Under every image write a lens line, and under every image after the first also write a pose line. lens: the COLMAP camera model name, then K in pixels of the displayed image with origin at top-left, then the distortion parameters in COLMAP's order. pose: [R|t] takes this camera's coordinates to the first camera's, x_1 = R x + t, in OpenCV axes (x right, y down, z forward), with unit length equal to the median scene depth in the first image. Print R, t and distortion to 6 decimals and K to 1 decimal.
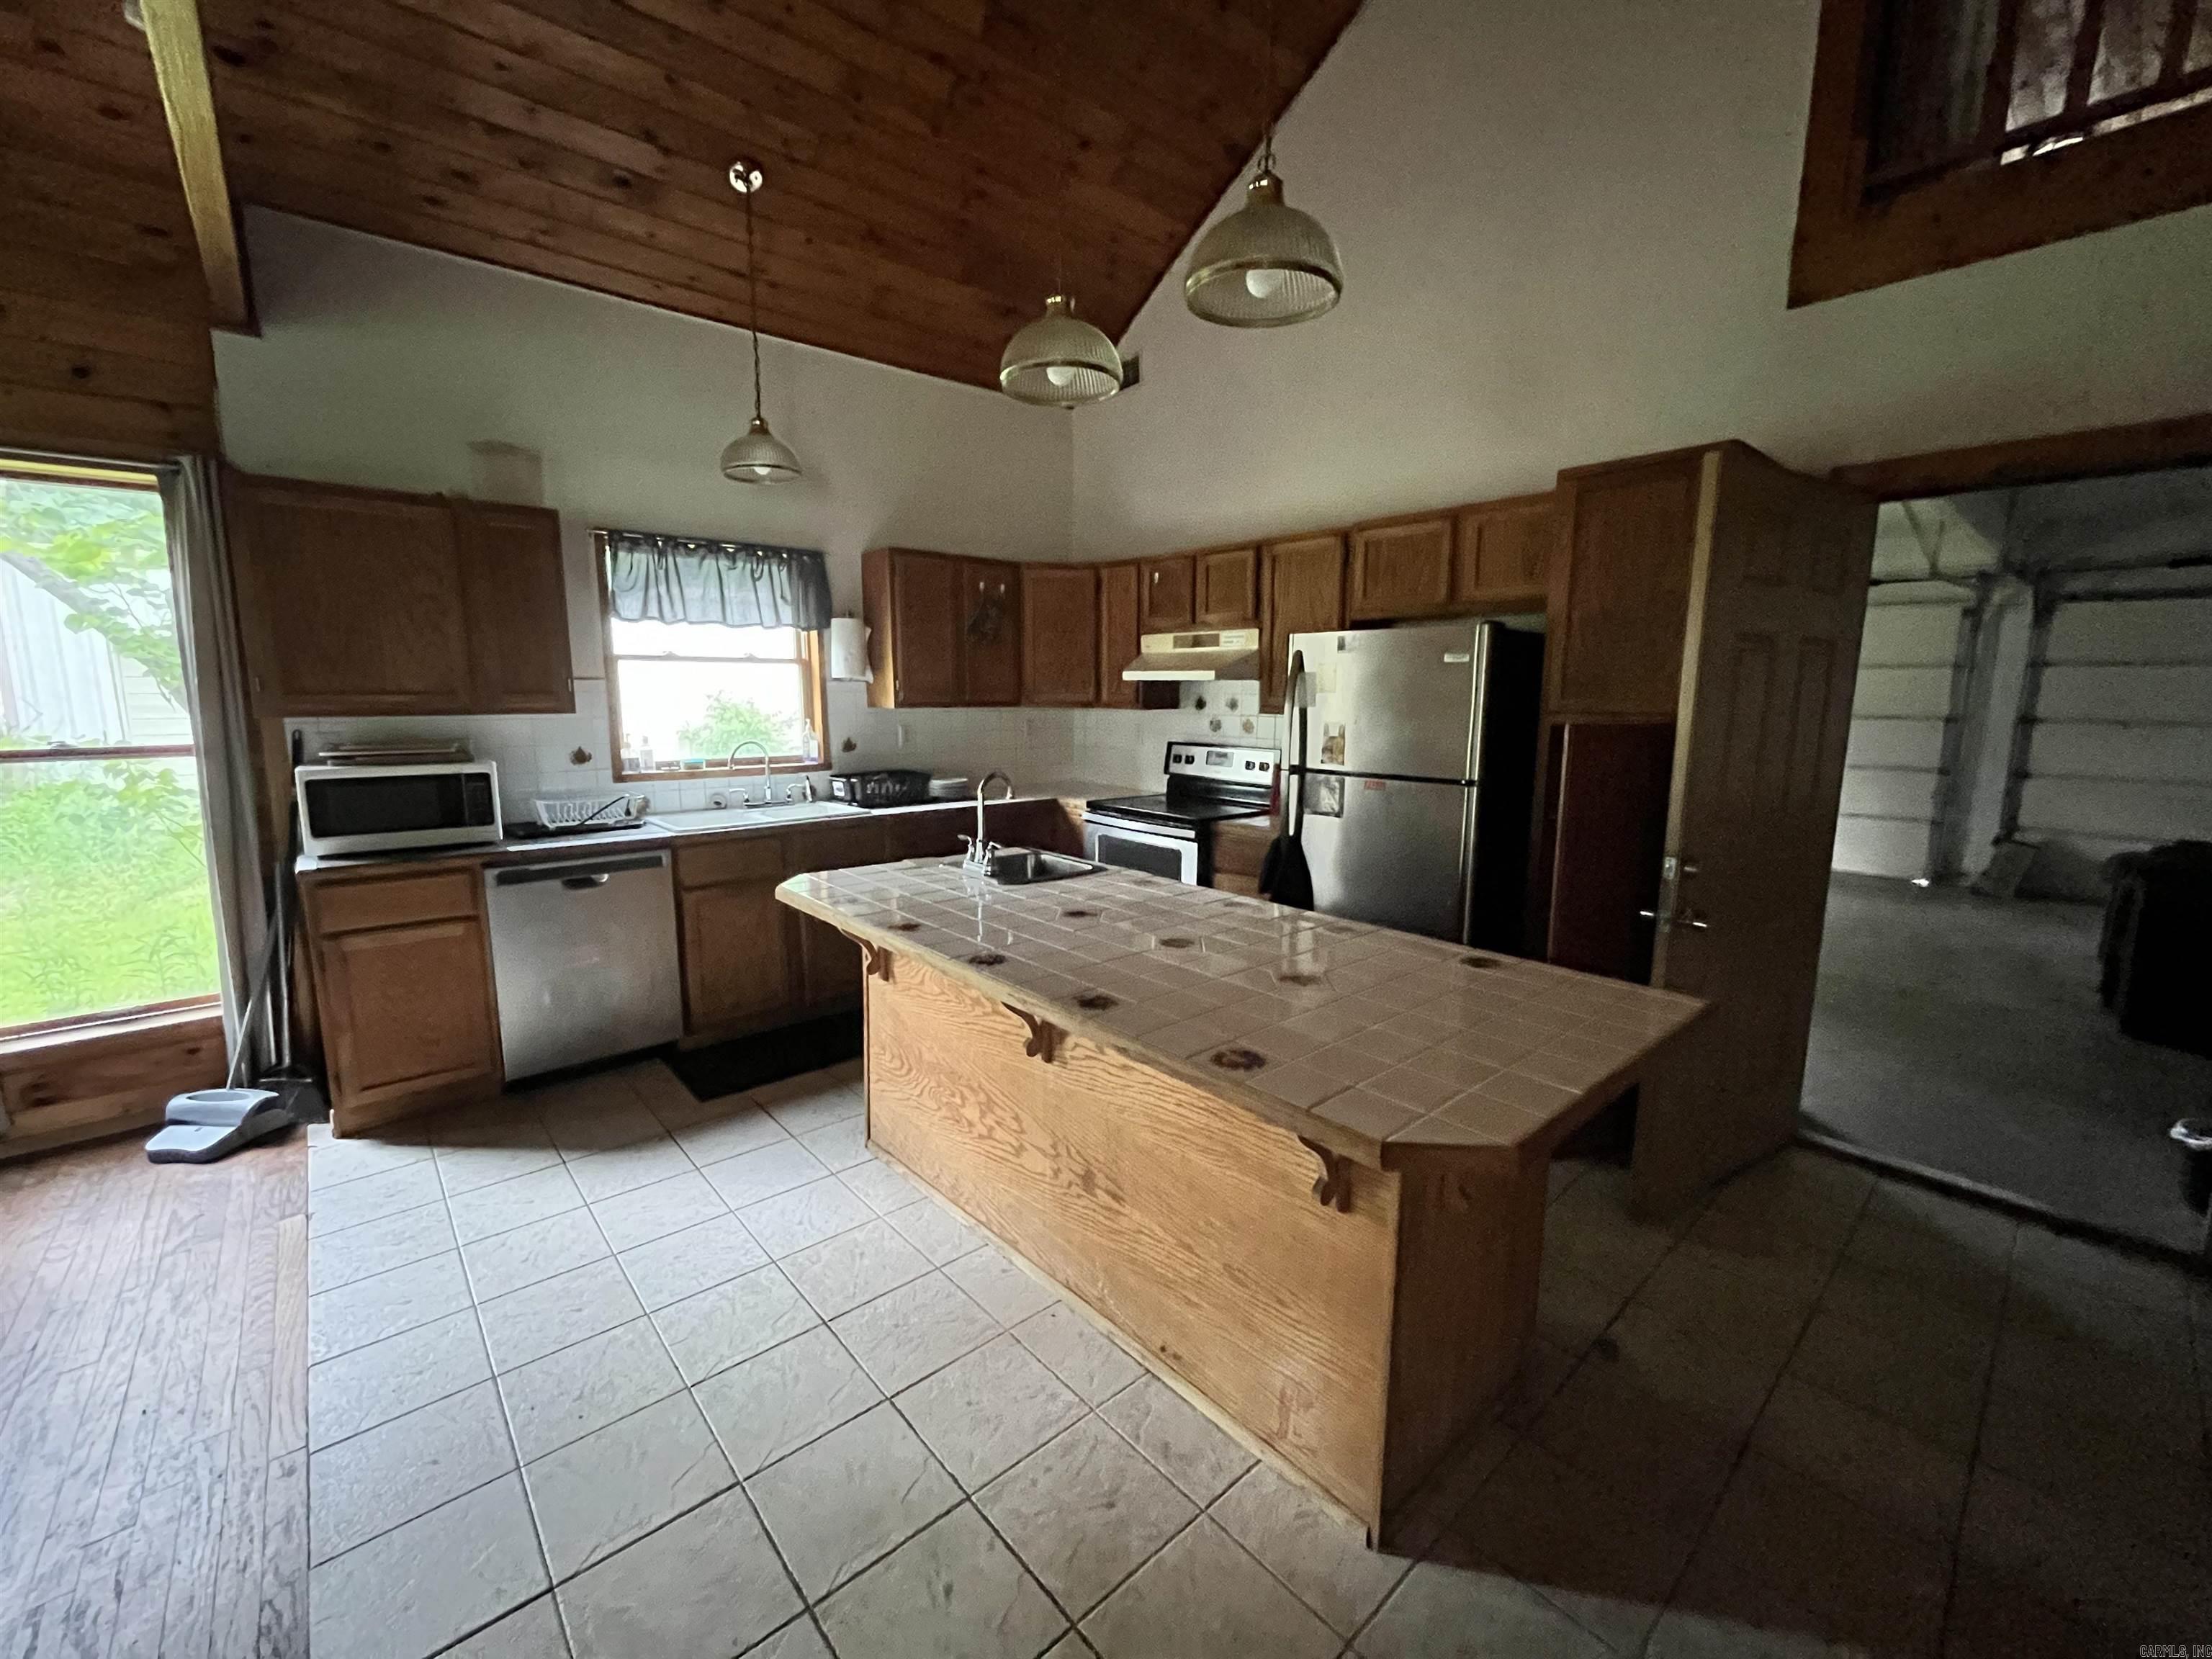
lens RADIAL K [[897.4, 0, 1096.4], [0, 897.4, 826.4], [0, 0, 1]] dist [-0.000428, -0.003072]
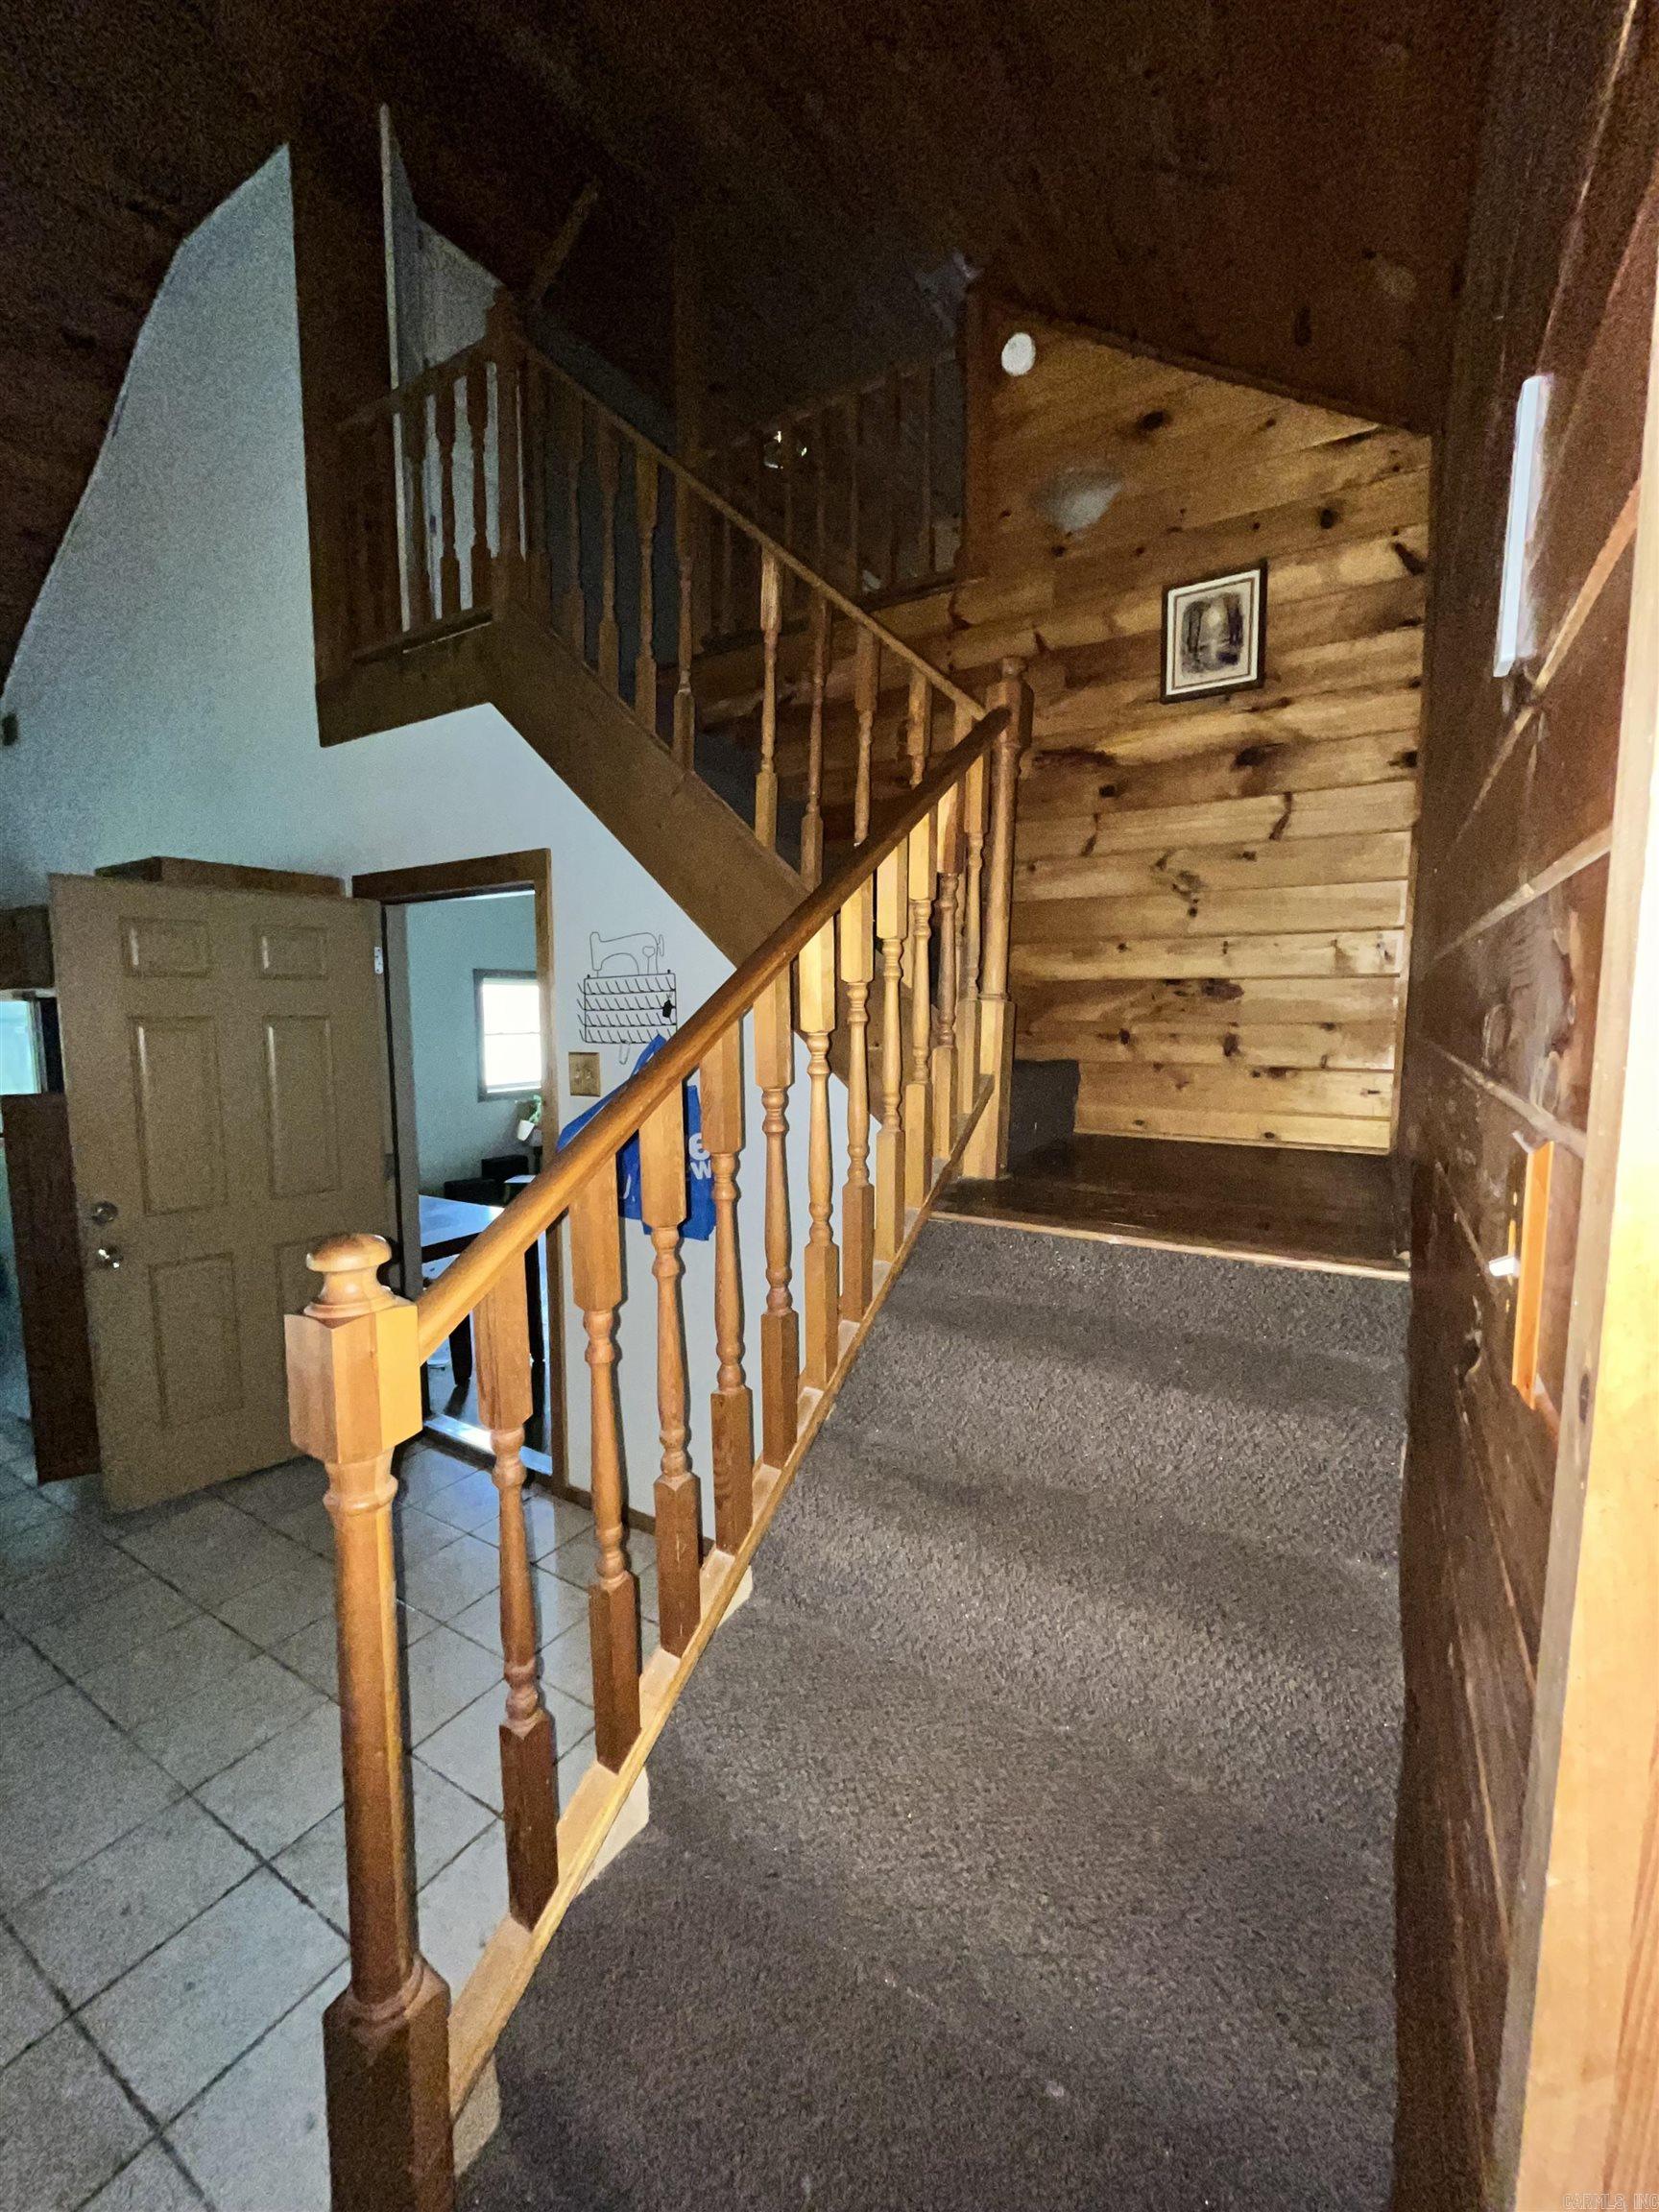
lens RADIAL K [[898.5, 0, 821.8], [0, 898.5, 1098.6], [0, 0, 1]] dist [-0.002466, -0.000917]
pose [[0.953404, -0.035379, 0.299614, 0.679431], [0.049972, 0.997901, -0.041184, -0.006954], [-0.297528, 0.054237, 0.953171, -0.230576]]
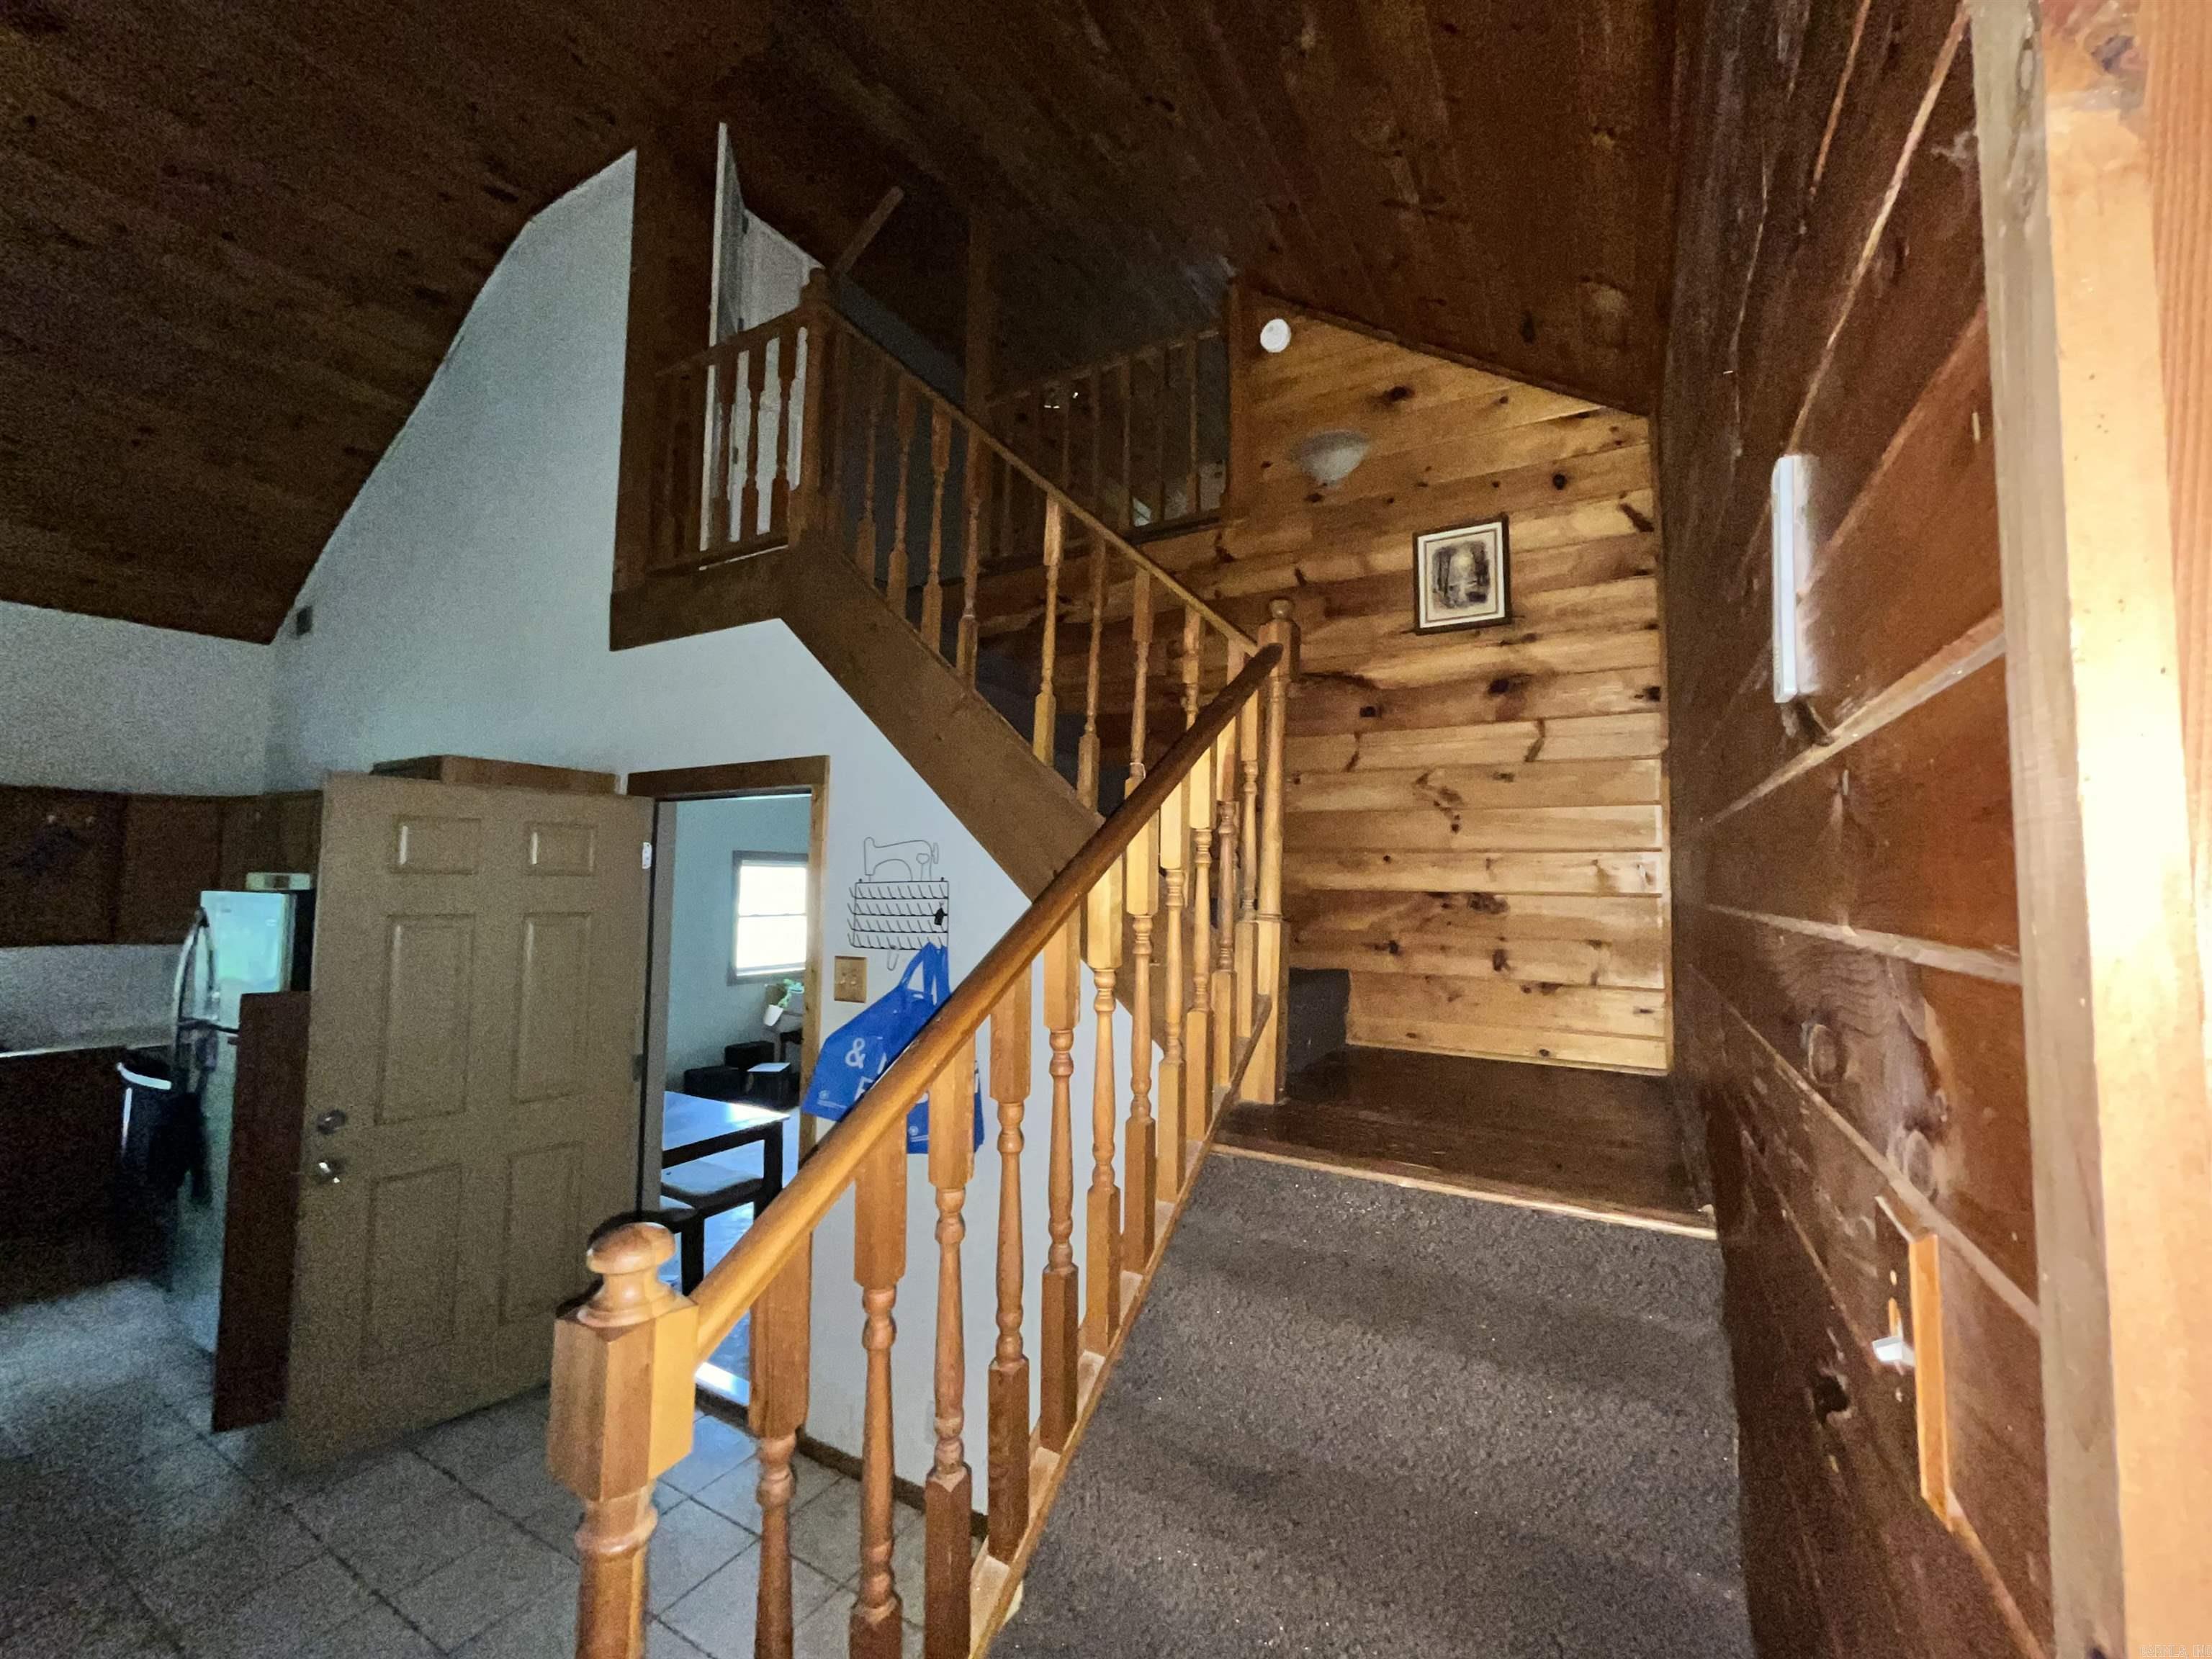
lens RADIAL K [[897.4, 0, 1096.4], [0, 897.4, 826.4], [0, 0, 1]] dist [-0.000428, -0.003072]
pose [[0.946033, 0.031378, 0.322548, 0.667175], [0.037657, 0.977915, -0.205582, -0.028799], [-0.321875, 0.206633, 0.923958, -0.229298]]
